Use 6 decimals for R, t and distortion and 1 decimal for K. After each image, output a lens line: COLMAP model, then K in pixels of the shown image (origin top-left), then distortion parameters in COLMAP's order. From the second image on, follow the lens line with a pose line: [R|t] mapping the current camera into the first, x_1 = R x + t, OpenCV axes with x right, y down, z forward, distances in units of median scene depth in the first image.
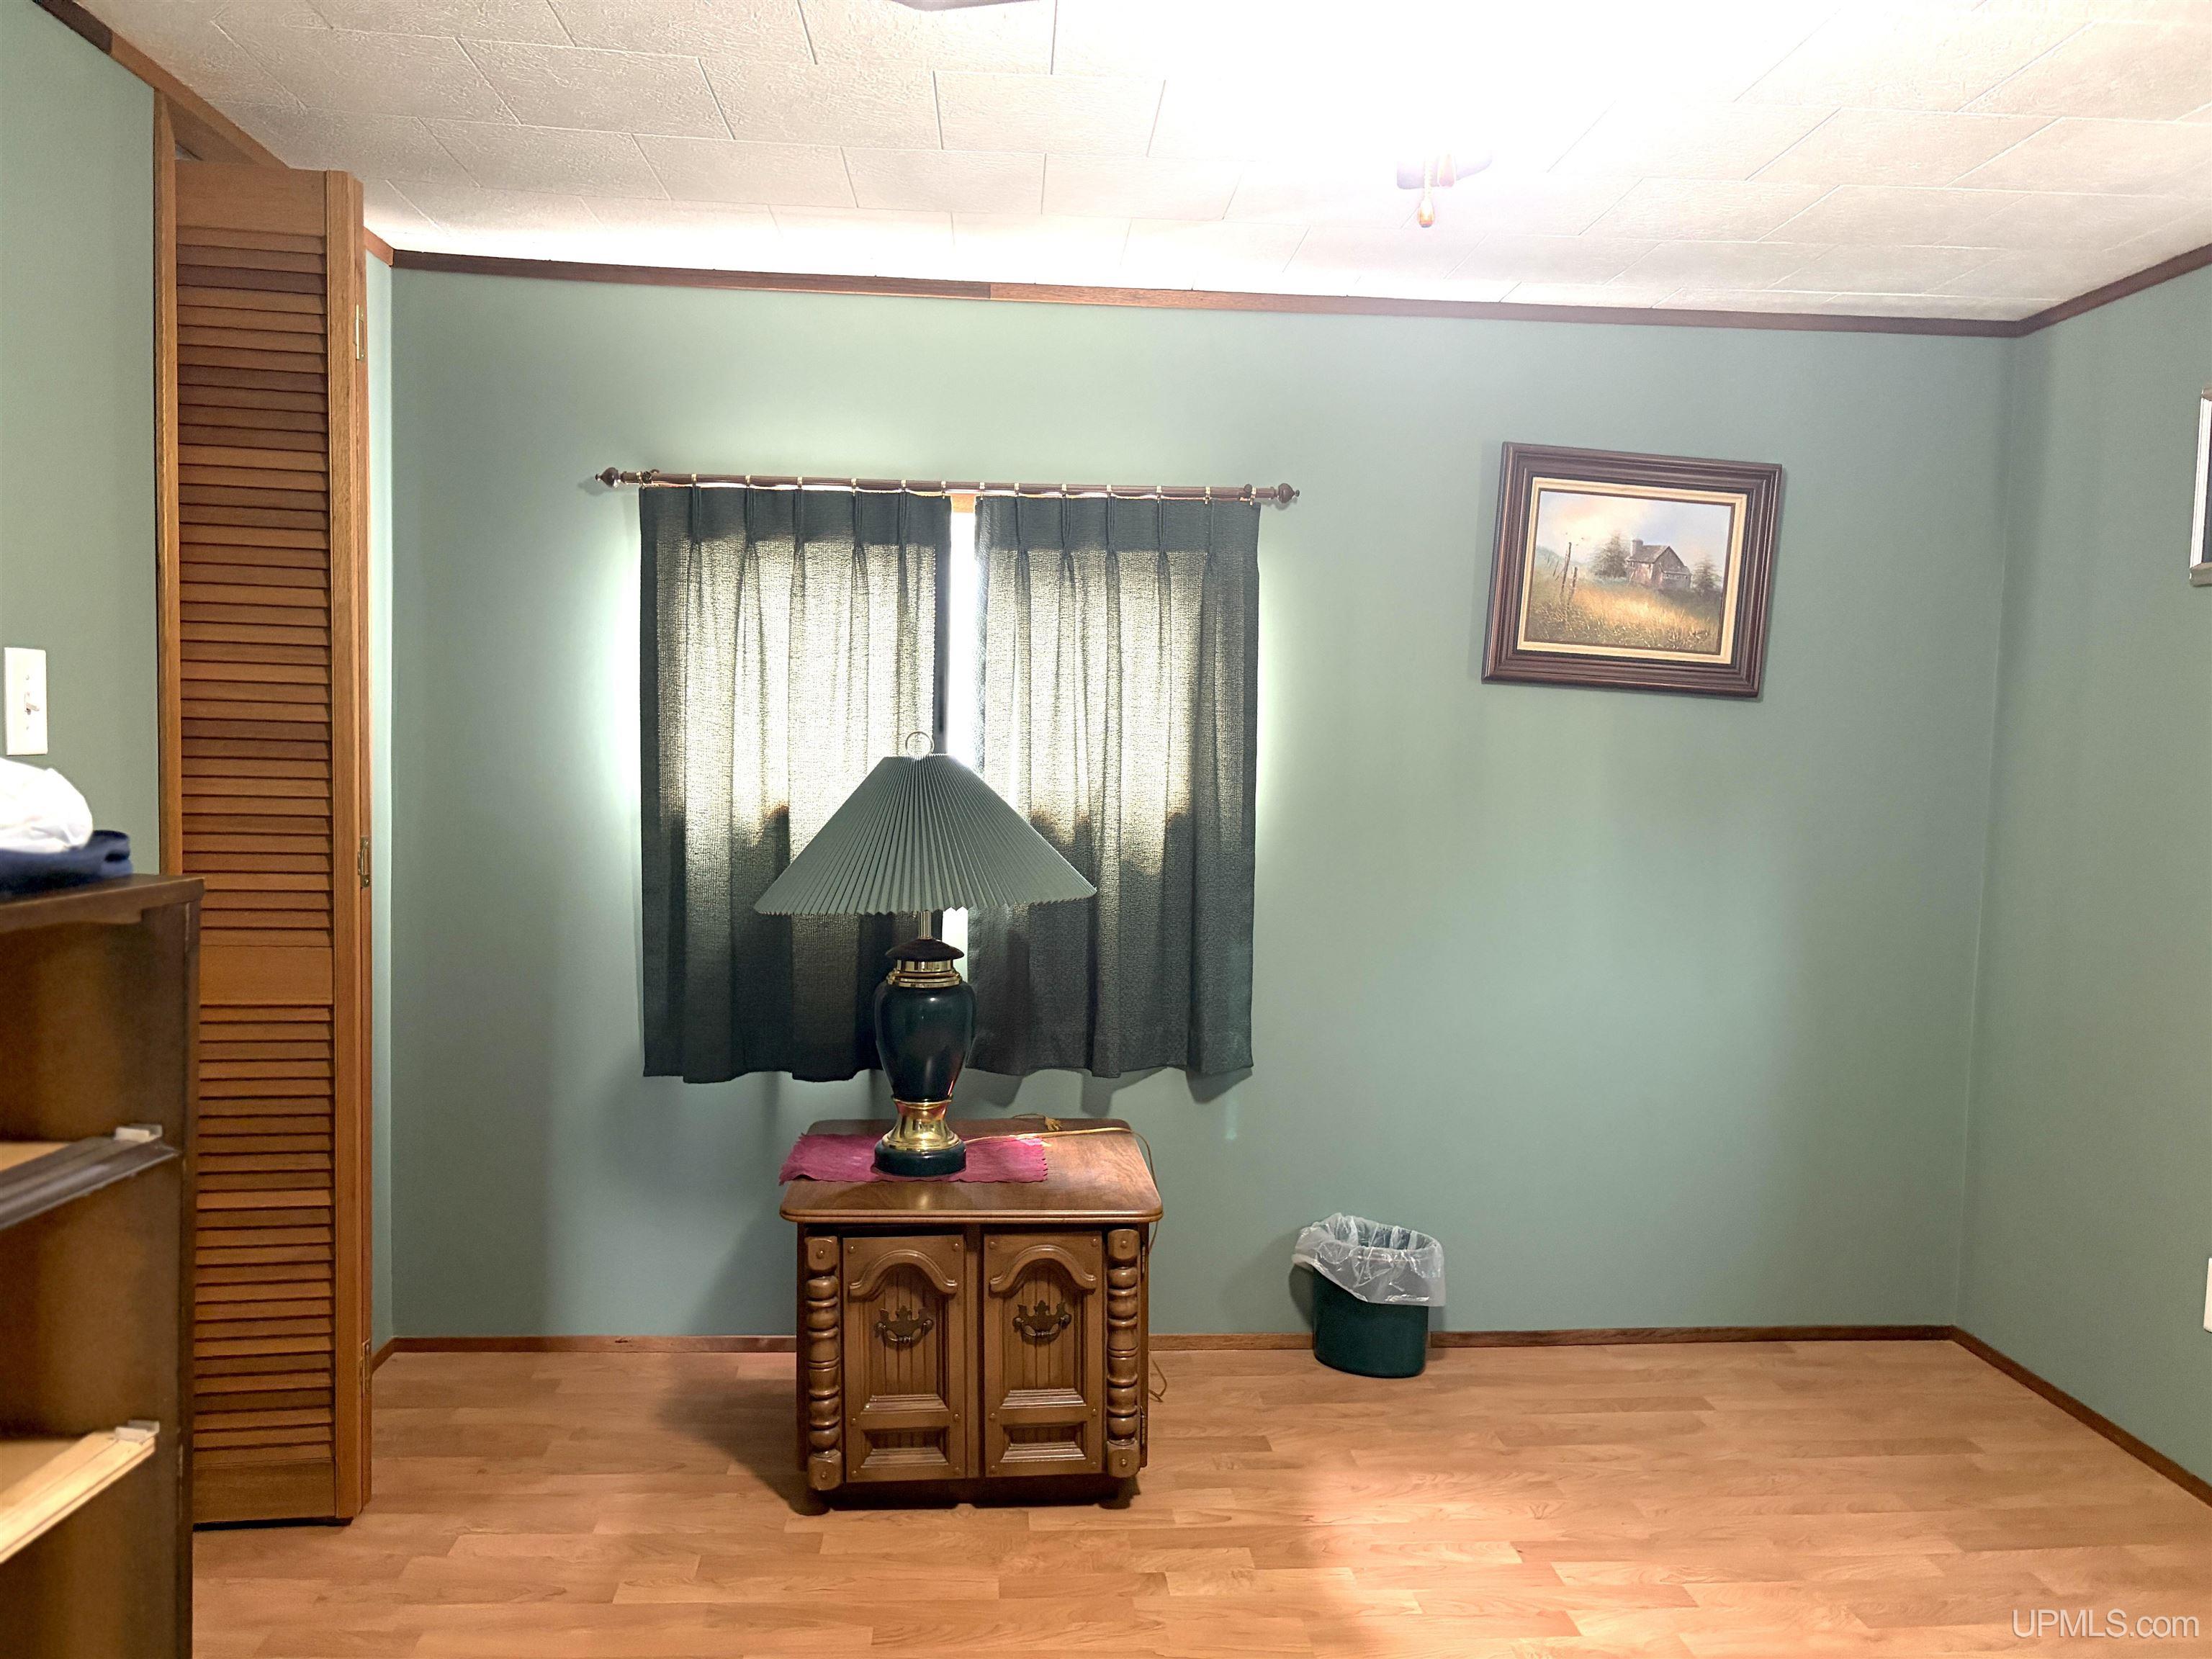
lens RADIAL K [[1684.2, 0, 1100.6], [0, 1684.2, 852.3], [0, 0, 1]] dist [0.061366, -0.062633]
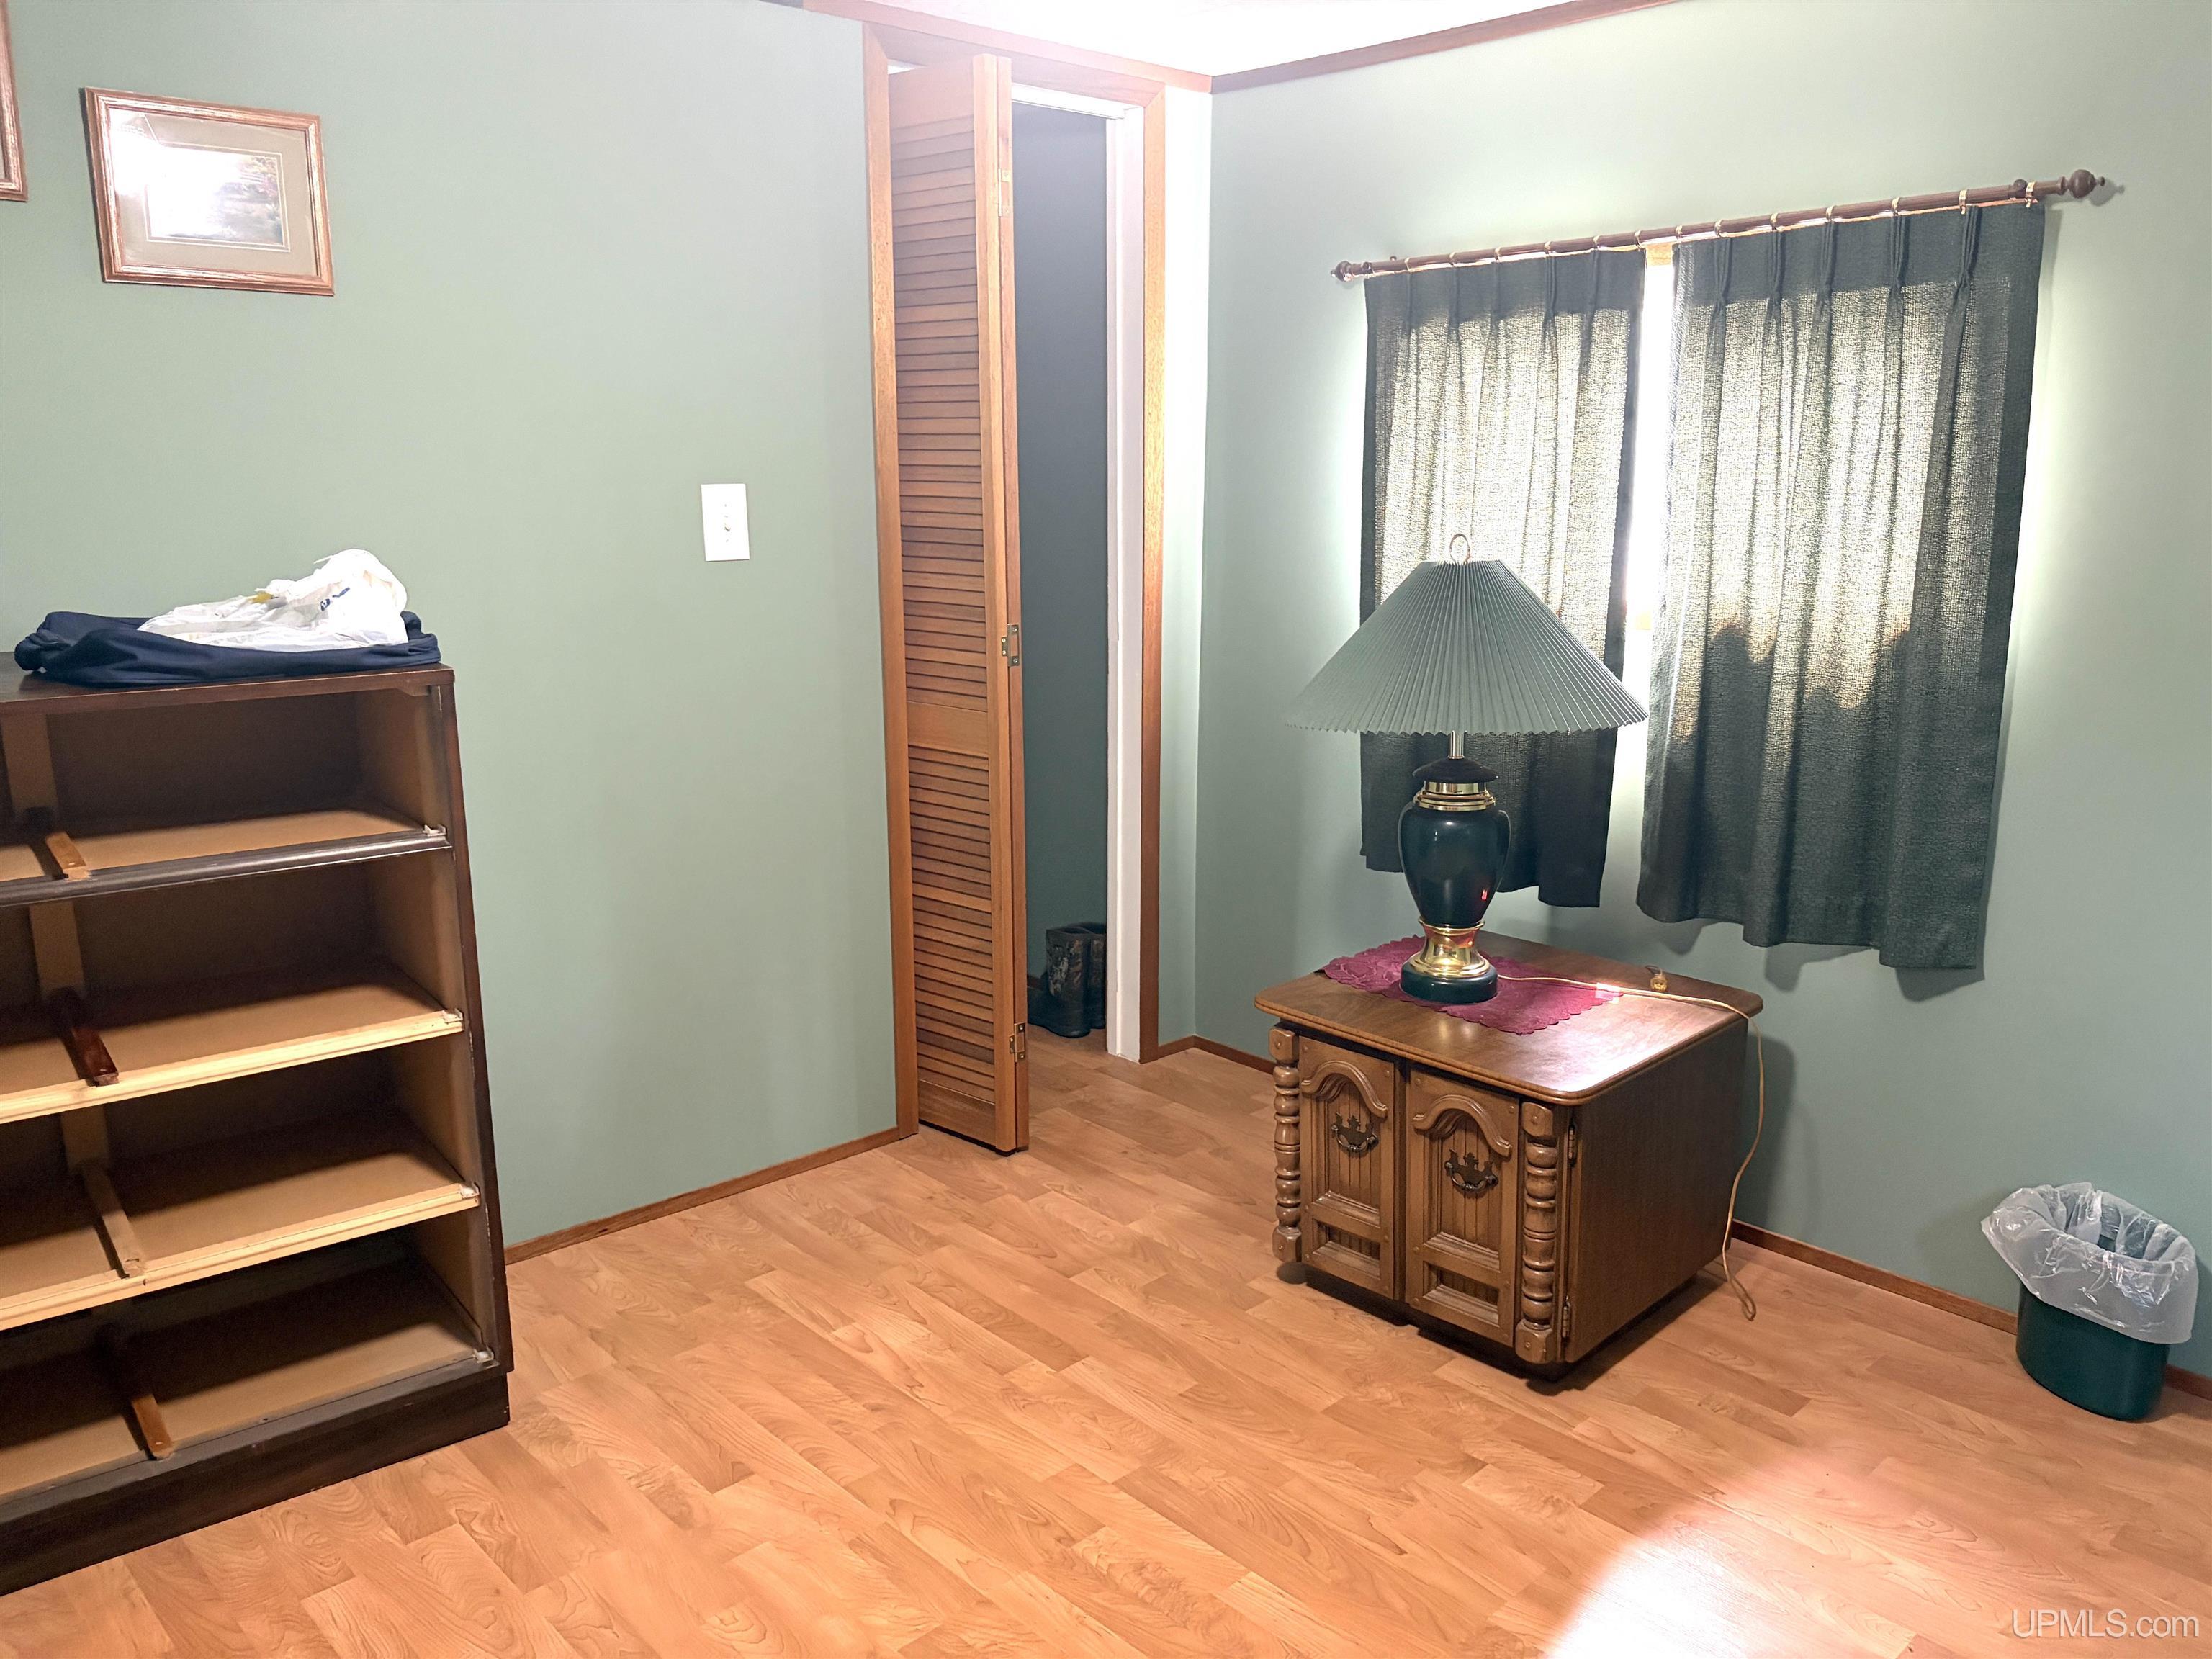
lens RADIAL K [[1684.2, 0, 1129.5], [0, 1684.2, 840.8], [0, 0, 1]] dist [0.061366, -0.062633]
pose [[0.637228, 0.150085, -0.755920, 0.464571], [-0.037171, 0.985698, 0.164372, -0.047844], [0.769779, -0.076645, 0.633693, 0.234727]]
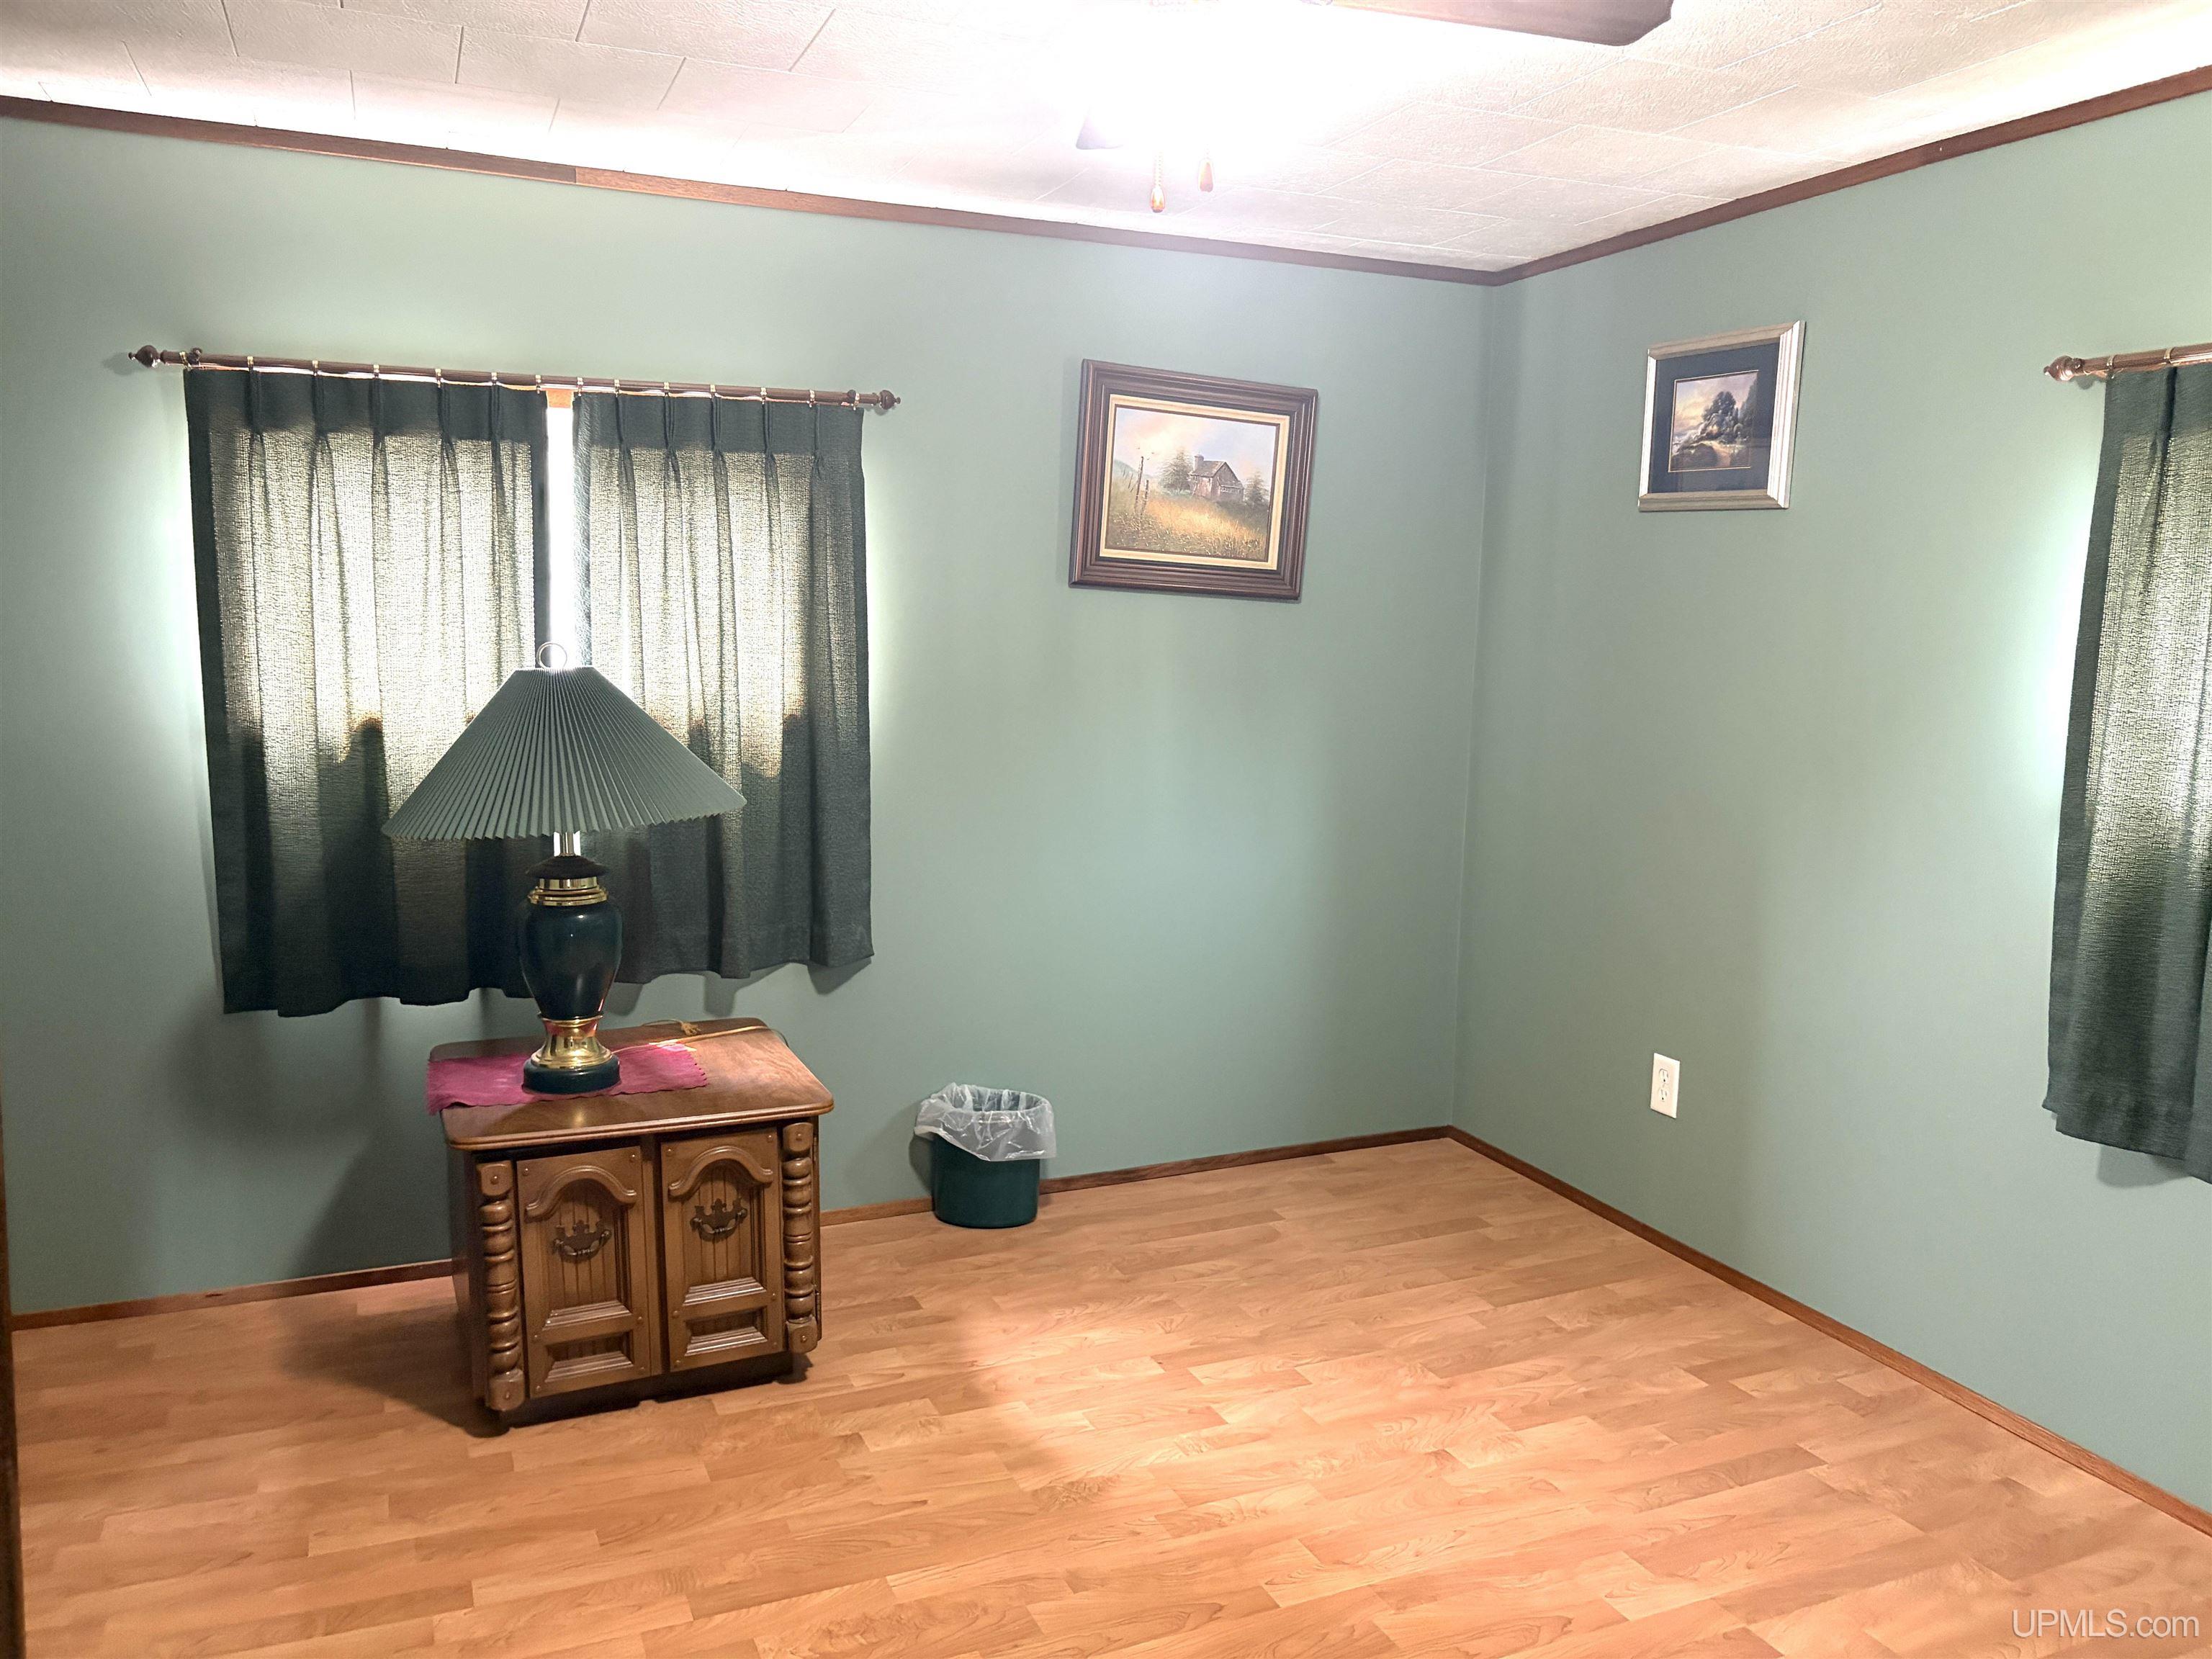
lens RADIAL K [[1684.2, 0, 1104.3], [0, 1684.2, 835.4], [0, 0, 1]] dist [0.061366, -0.062633]
pose [[0.945281, -0.048968, 0.322561, -0.117803], [0.025609, 0.996758, 0.076271, -0.025431], [-0.325250, -0.063837, 0.943471, -0.033181]]
